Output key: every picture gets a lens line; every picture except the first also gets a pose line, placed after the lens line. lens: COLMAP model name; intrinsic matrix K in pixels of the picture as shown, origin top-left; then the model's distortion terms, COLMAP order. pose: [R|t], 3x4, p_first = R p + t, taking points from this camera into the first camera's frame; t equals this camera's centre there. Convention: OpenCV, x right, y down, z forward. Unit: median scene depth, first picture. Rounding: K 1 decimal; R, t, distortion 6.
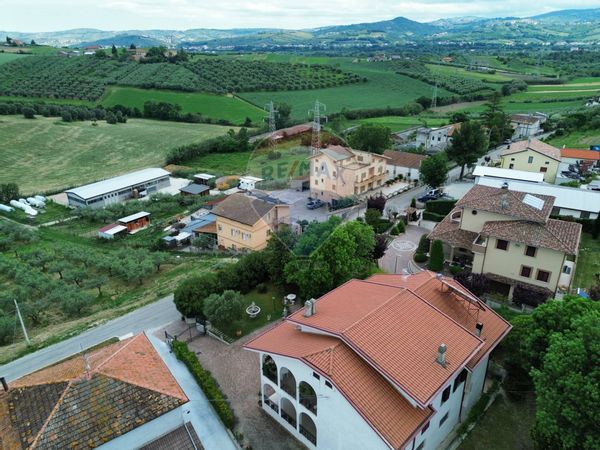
lens RADIAL K [[425.4, 0, 300.0], [0, 425.4, 225.0], [0, 0, 1]] dist [0.055453, -0.037211]
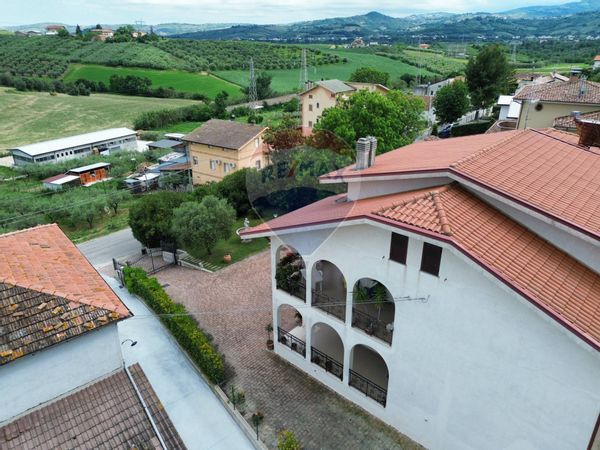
lens RADIAL K [[425.4, 0, 300.0], [0, 425.4, 225.0], [0, 0, 1]] dist [0.055453, -0.037211]
pose [[0.998491, -0.022436, 0.050121, -0.029656], [0.021964, 0.999709, 0.009946, 0.094723], [-0.050329, -0.008830, 0.998694, 0.160571]]
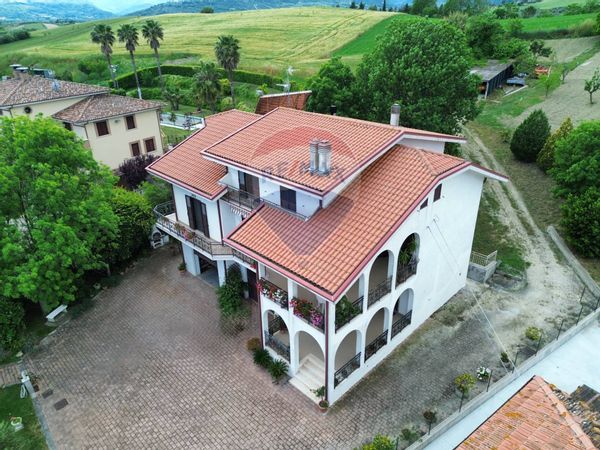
lens RADIAL K [[425.4, 0, 300.0], [0, 425.4, 225.0], [0, 0, 1]] dist [0.055453, -0.037211]
pose [[0.000648, -0.435249, 0.900310, -0.169591], [0.409787, 0.821362, 0.396787, 0.015104], [-0.912181, 0.368678, 0.178892, 0.328650]]
